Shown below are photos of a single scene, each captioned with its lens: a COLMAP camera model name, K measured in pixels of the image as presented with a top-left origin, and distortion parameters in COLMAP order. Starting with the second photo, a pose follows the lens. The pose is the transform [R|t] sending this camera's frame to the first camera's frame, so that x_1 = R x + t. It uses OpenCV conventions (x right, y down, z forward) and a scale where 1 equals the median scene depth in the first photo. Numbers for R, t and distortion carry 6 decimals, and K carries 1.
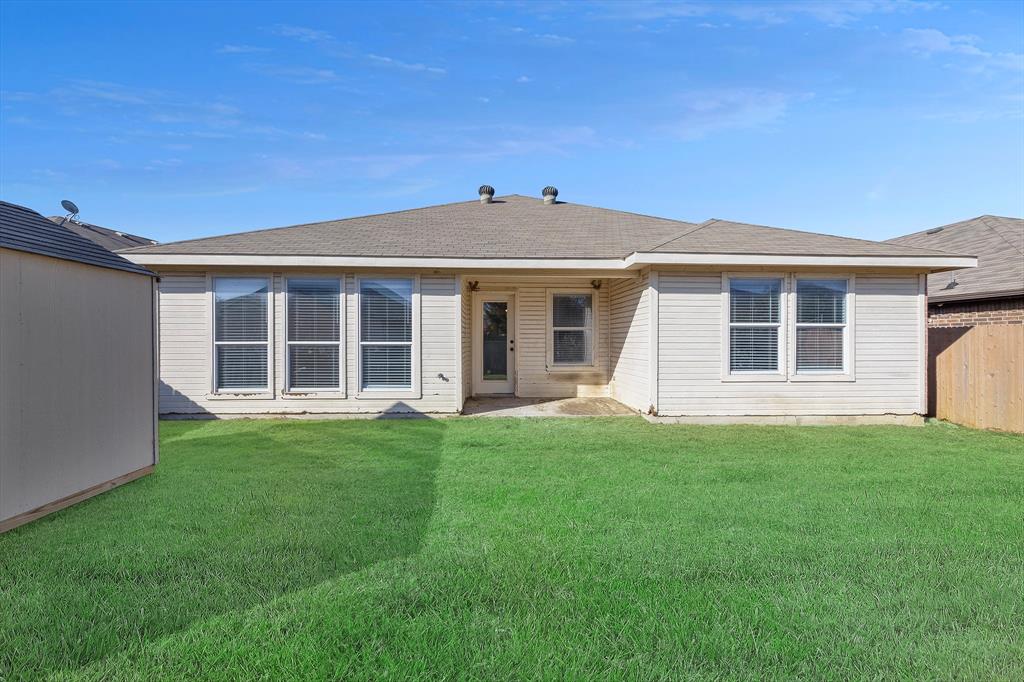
lens RADIAL K [[424.3, 0, 512.3], [0, 424.3, 342.6], [0, 0, 1]] dist [-0.001365, 0.000090]
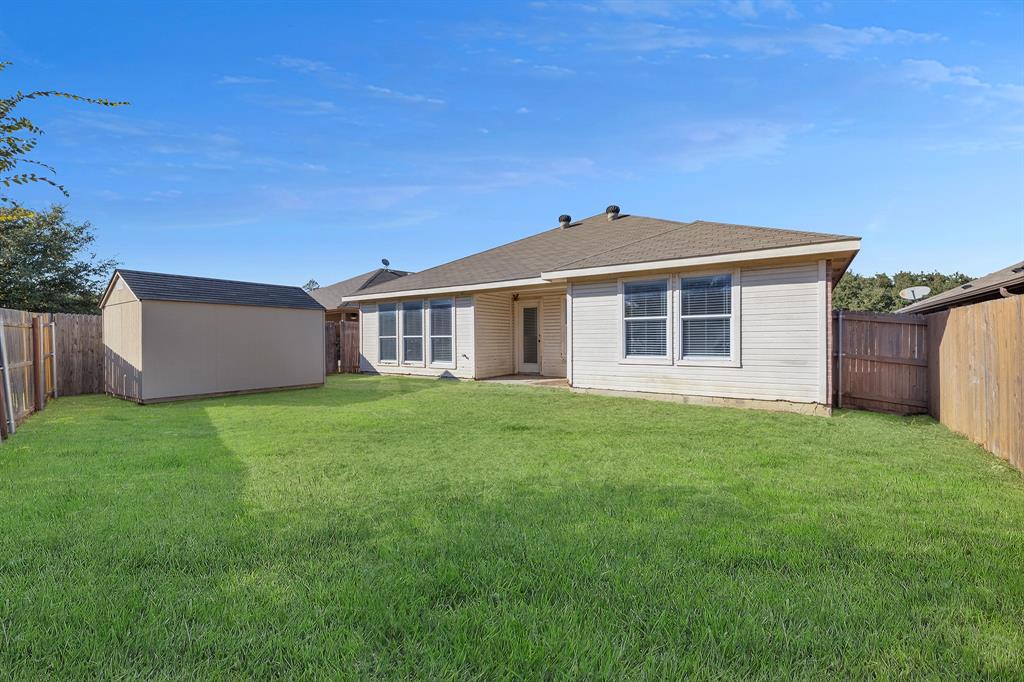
lens RADIAL K [[424.3, 0, 497.3], [0, 424.3, 341.5], [0, 0, 1]] dist [-0.001365, 0.000090]
pose [[0.785693, -0.002344, -0.618613, 0.971421], [0.002076, 0.999997, -0.001151, 0.024970], [0.618614, -0.000380, 0.785695, -0.226578]]
